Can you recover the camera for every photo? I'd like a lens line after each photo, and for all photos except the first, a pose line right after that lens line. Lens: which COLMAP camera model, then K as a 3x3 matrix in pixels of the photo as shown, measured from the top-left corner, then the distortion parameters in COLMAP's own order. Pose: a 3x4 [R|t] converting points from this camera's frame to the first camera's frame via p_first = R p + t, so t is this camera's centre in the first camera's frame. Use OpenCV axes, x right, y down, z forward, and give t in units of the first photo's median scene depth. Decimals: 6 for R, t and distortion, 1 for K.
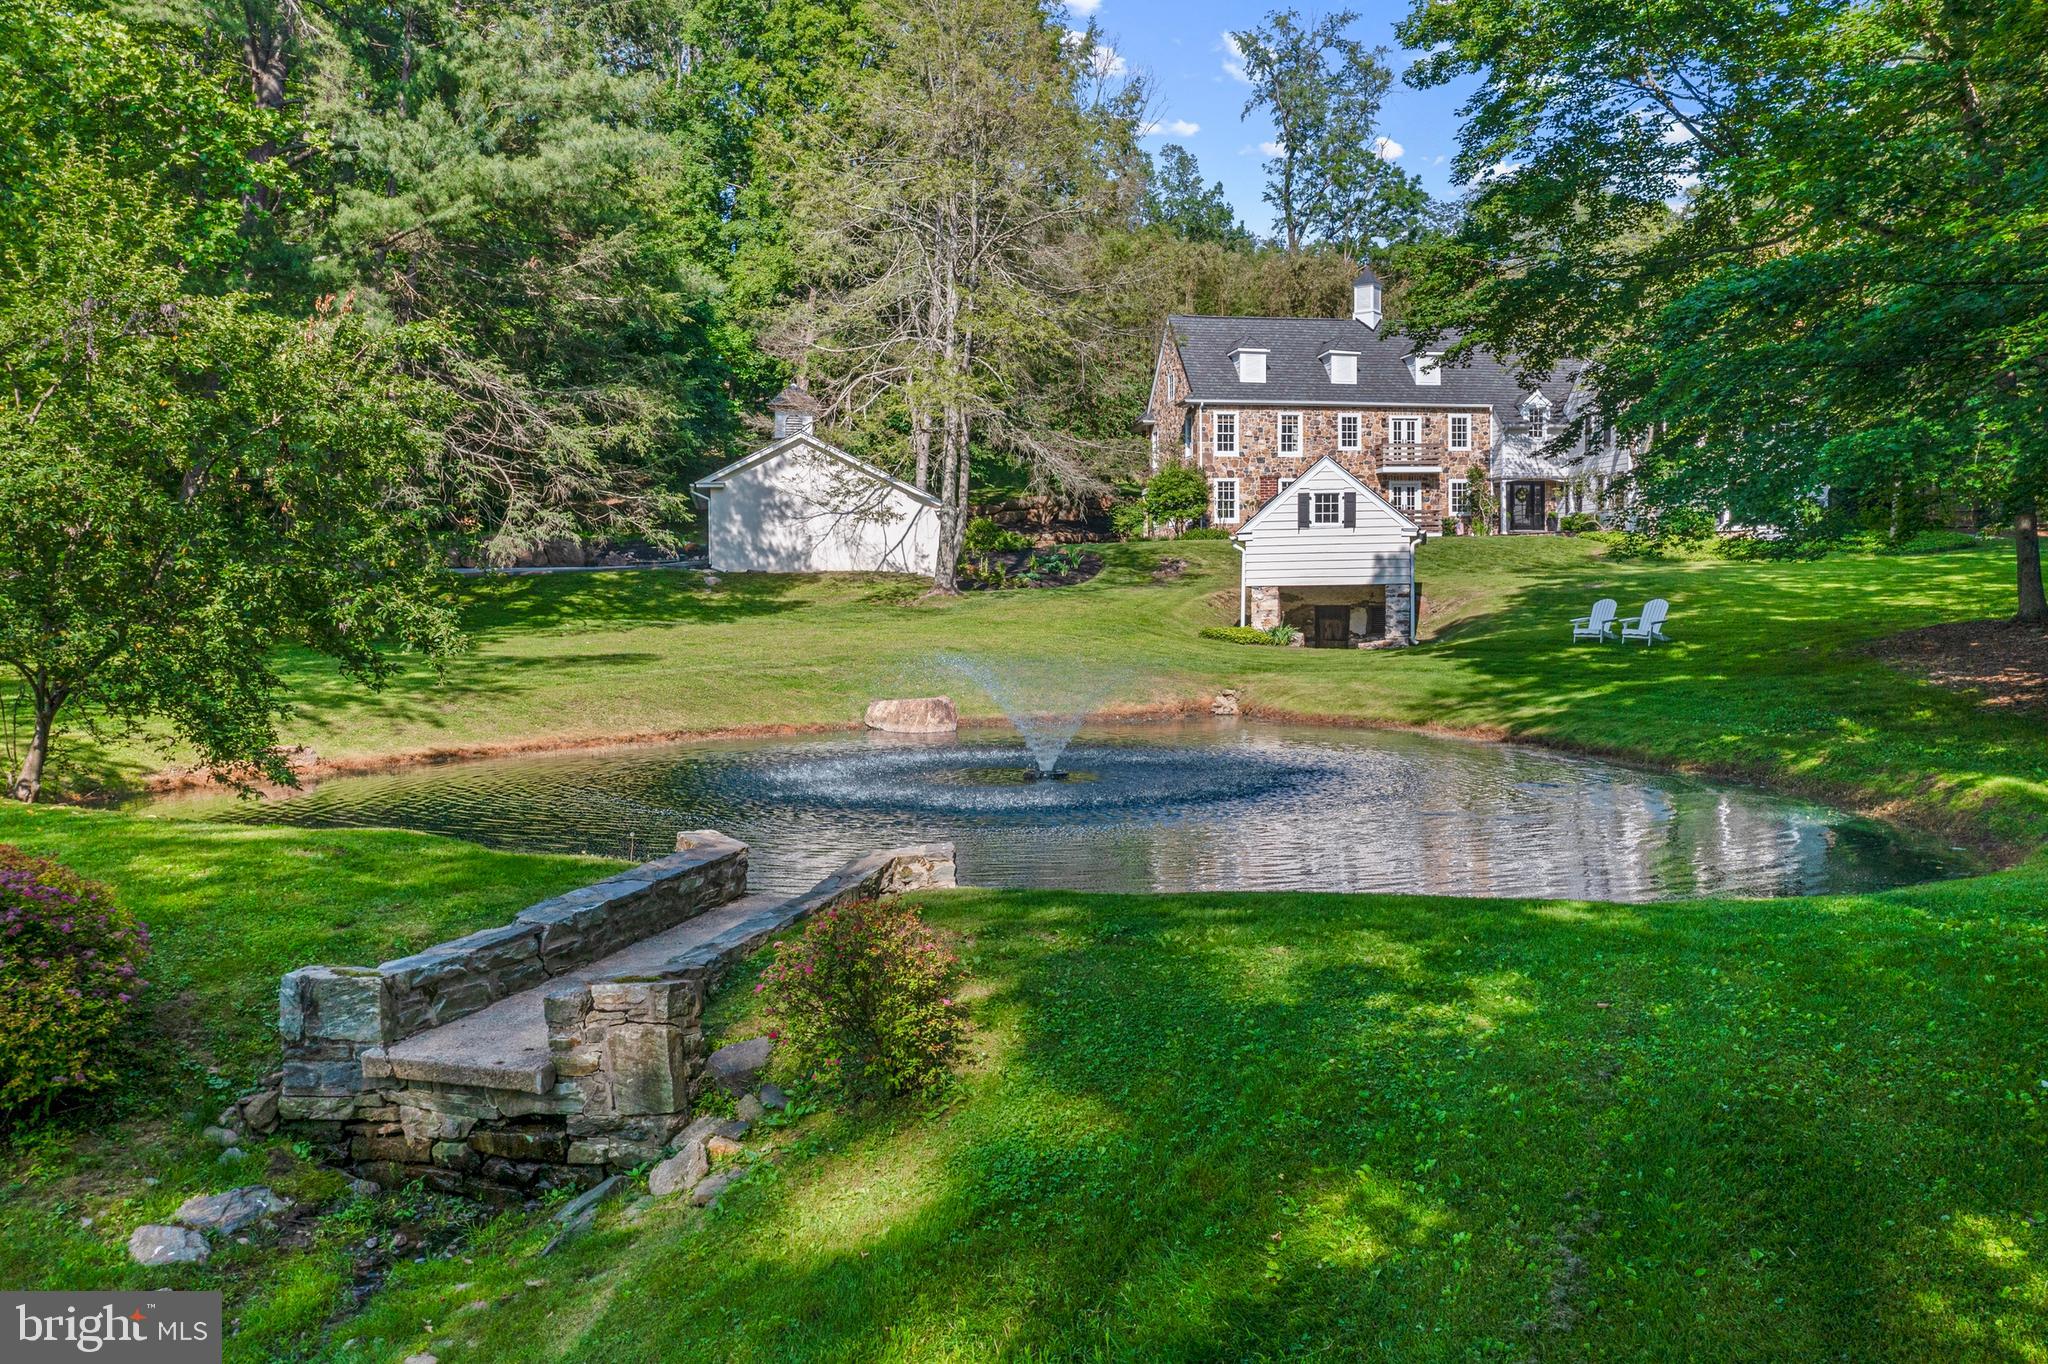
lens RADIAL K [[1625.6, 0, 1024.0], [0, 1625.6, 682.0], [0, 0, 1]] dist [-0.015966, 0.010513]
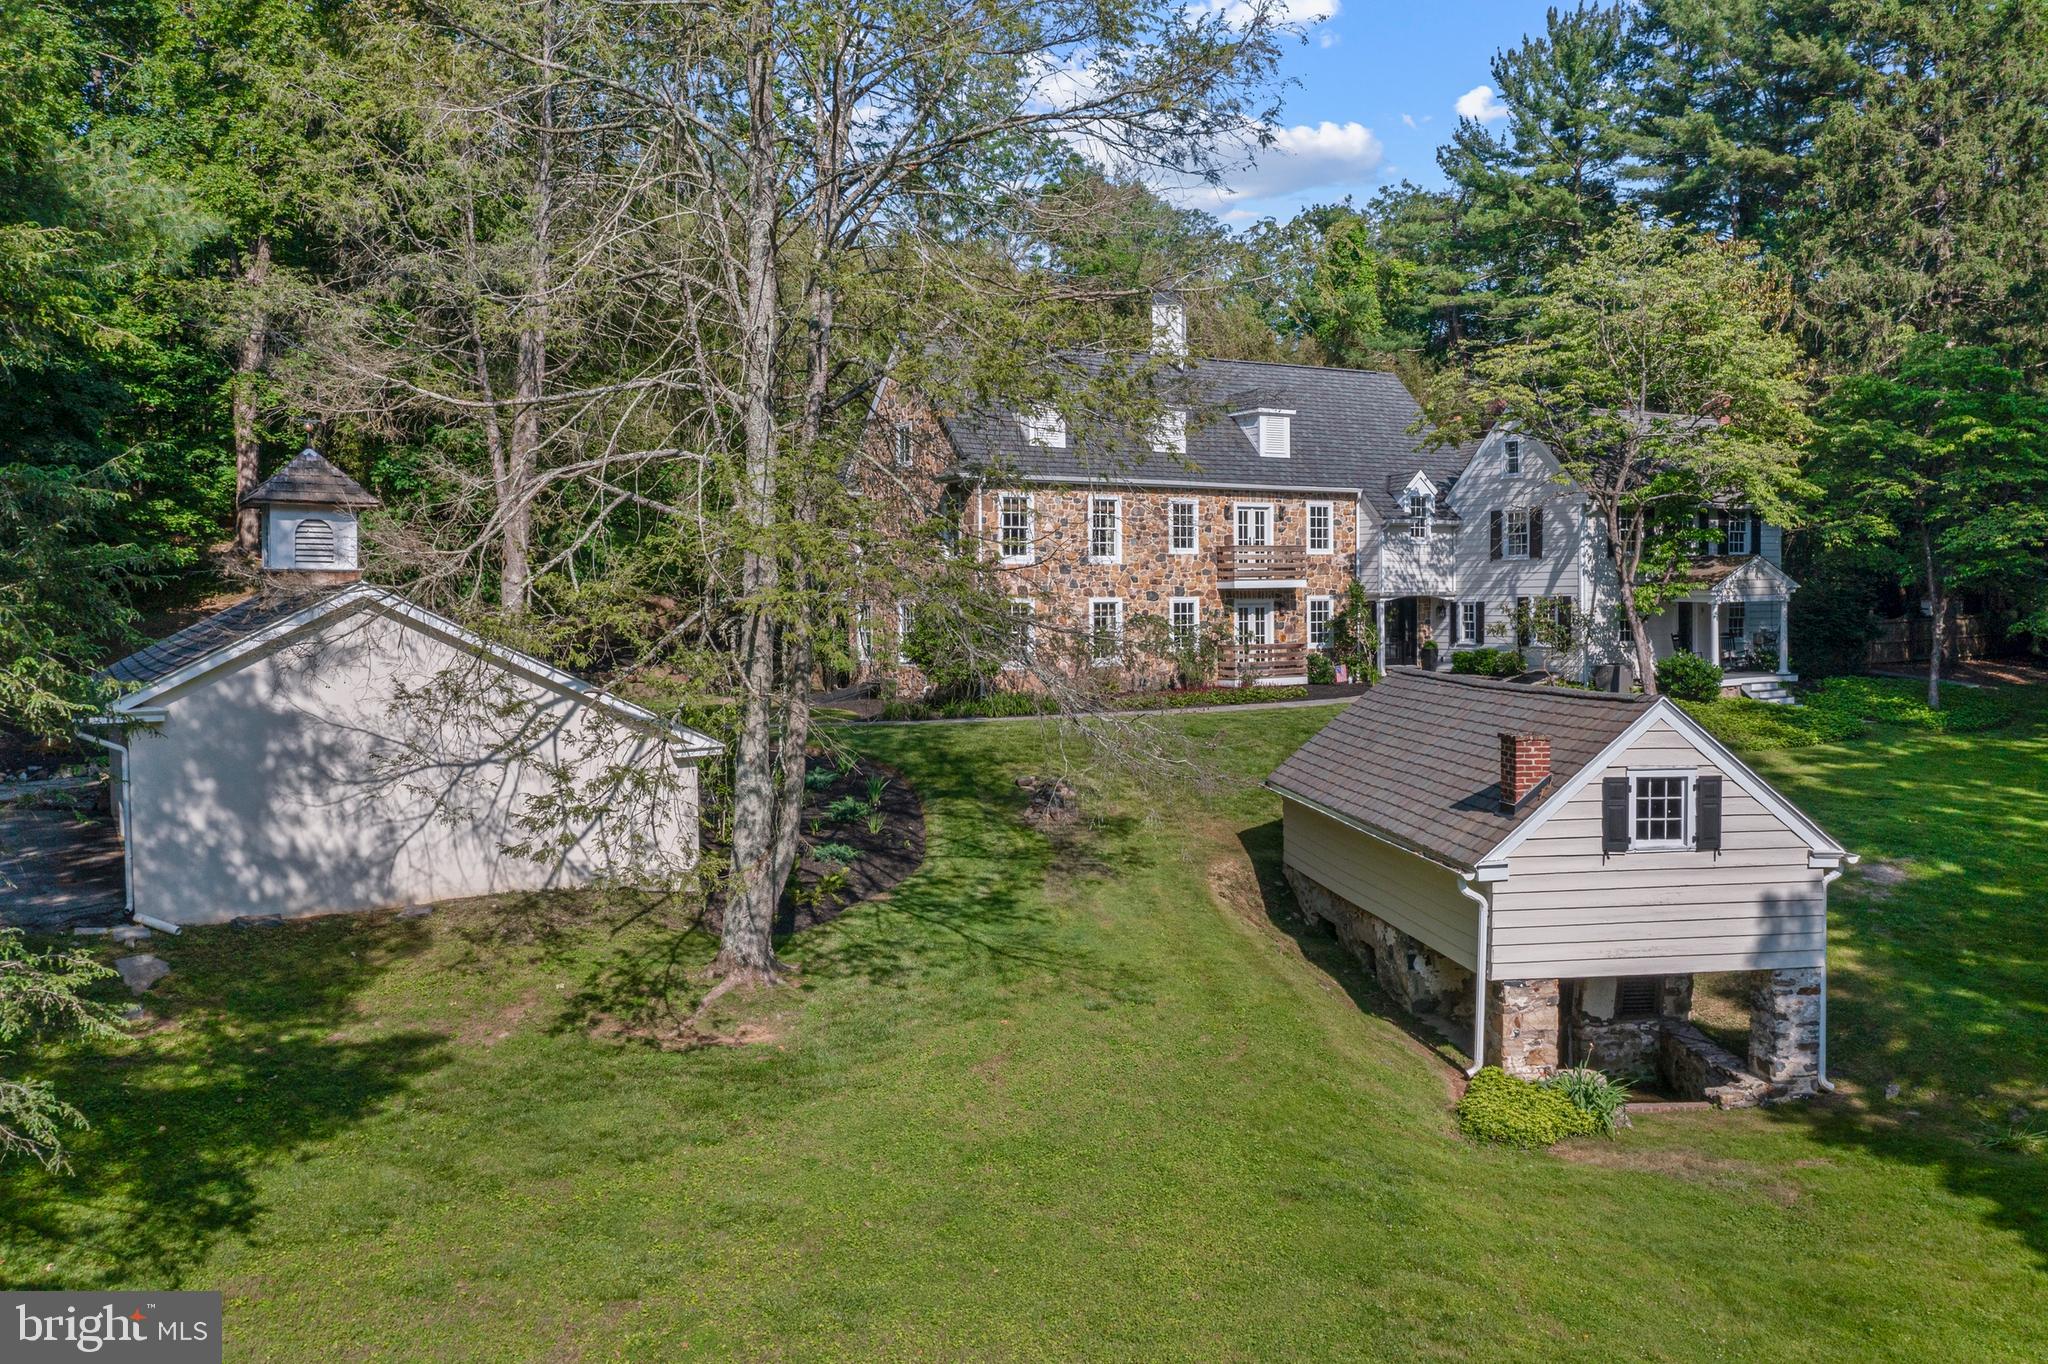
lens RADIAL K [[1621.1, 0, 1019.7], [0, 1621.1, 681.1], [0, 0, 1]] dist [-0.015038, 0.012677]
pose [[0.937399, -0.016624, 0.347860, -0.093899], [0.015856, 0.999862, 0.005054, -0.096427], [-0.347896, 0.000778, 0.937533, 0.408886]]
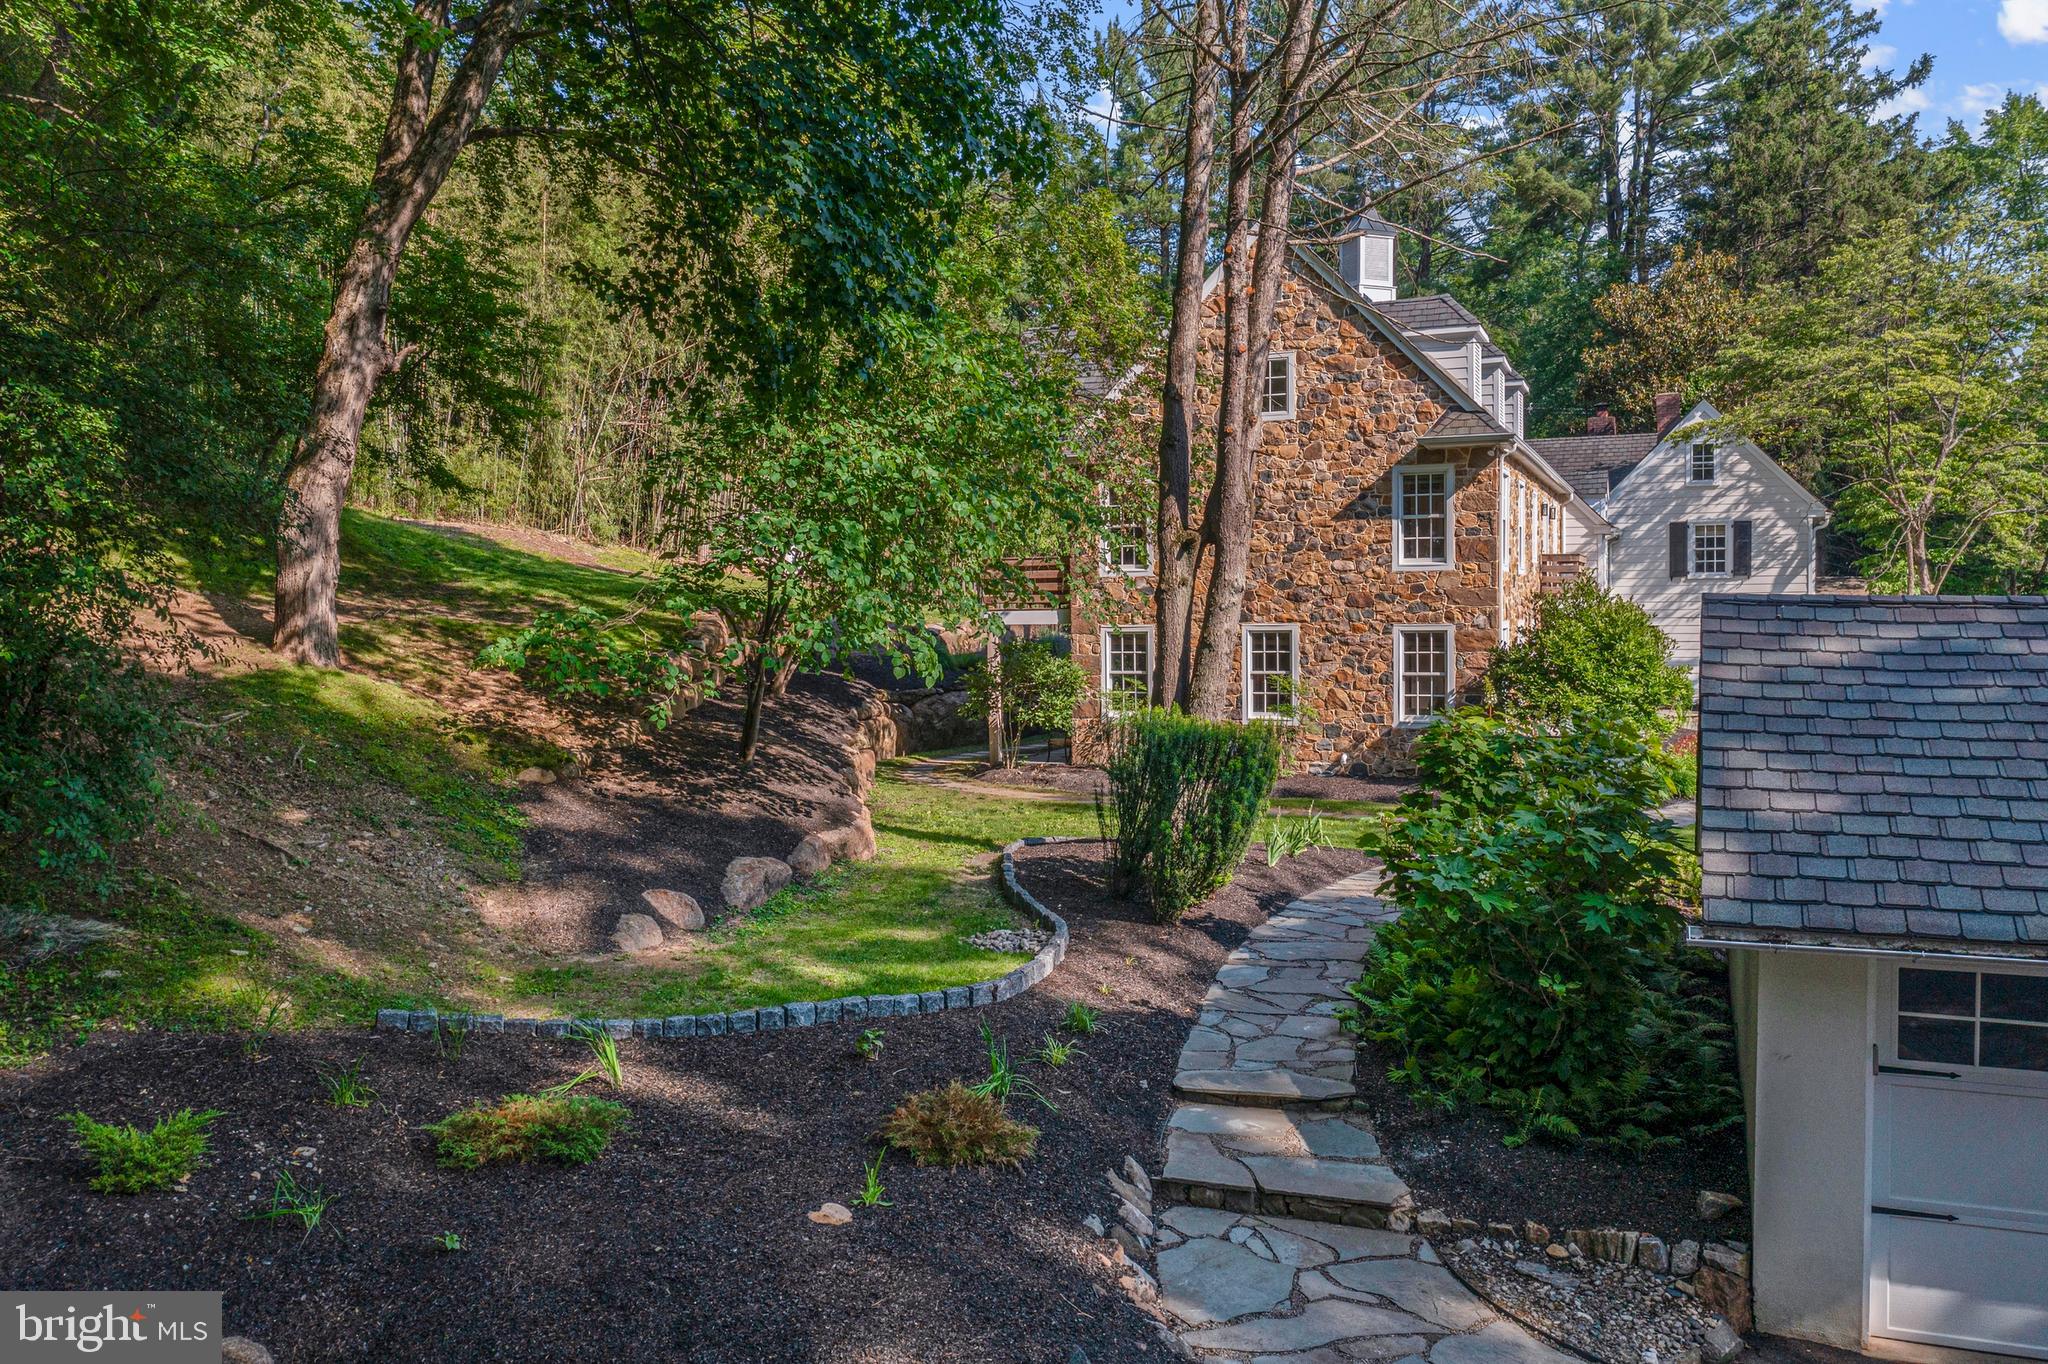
lens RADIAL K [[1621.1, 0, 1019.7], [0, 1621.1, 681.1], [0, 0, 1]] dist [-0.015038, 0.012677]
pose [[0.547664, -0.026479, 0.836279, -0.306783], [0.039515, 0.999202, 0.005760, -0.116721], [-0.835765, 0.029891, 0.548274, 0.870578]]
